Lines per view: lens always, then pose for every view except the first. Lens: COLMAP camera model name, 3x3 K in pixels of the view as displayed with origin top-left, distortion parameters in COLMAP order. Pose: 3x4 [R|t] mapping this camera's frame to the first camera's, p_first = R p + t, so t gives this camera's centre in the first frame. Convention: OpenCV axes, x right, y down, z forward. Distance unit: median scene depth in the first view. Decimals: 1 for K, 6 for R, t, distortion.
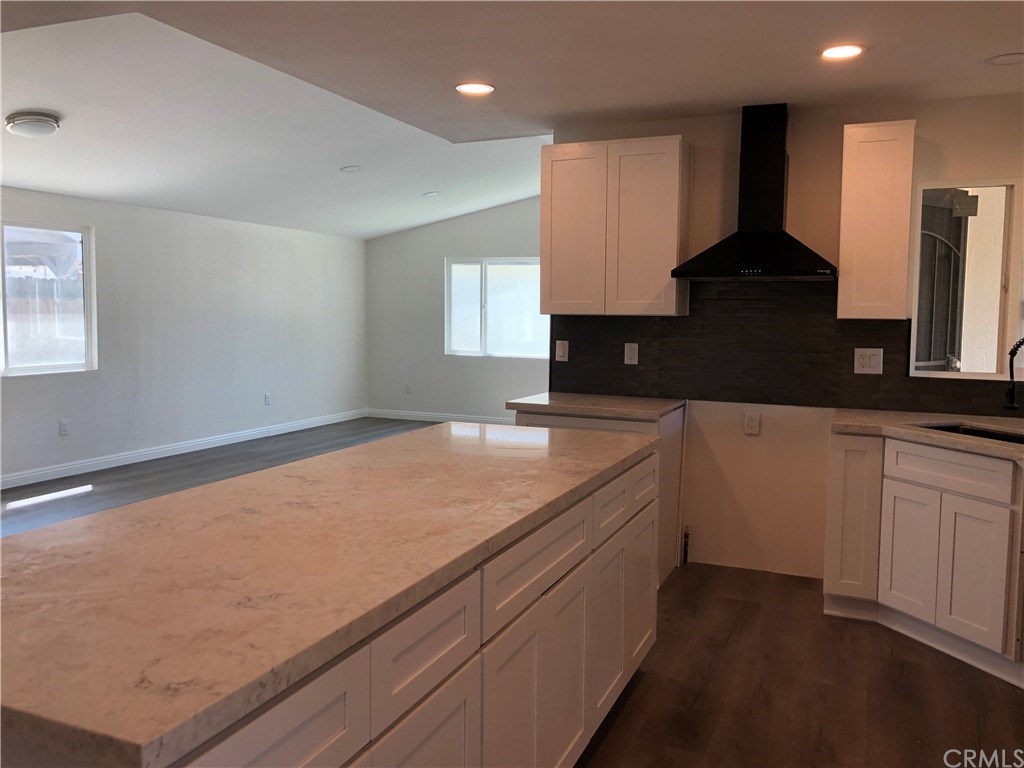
lens RADIAL K [[841.0, 0, 522.3], [0, 841.0, 386.4], [0, 0, 1]] dist [0.054739, -0.062388]
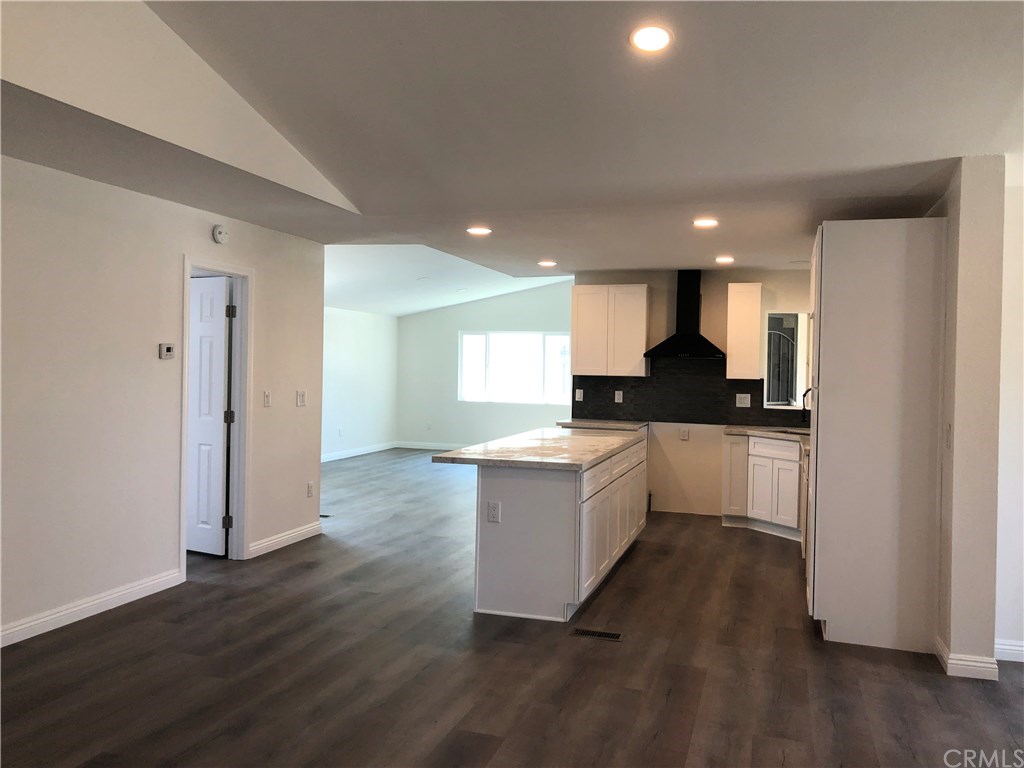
lens RADIAL K [[841.0, 0, 503.4], [0, 841.0, 387.7], [0, 0, 1]] dist [0.054739, -0.062388]
pose [[0.997242, 0.004152, 0.074103, -0.281256], [0.000416, 0.998106, -0.061524, 0.059161], [-0.074218, 0.061385, 0.995351, -0.882046]]
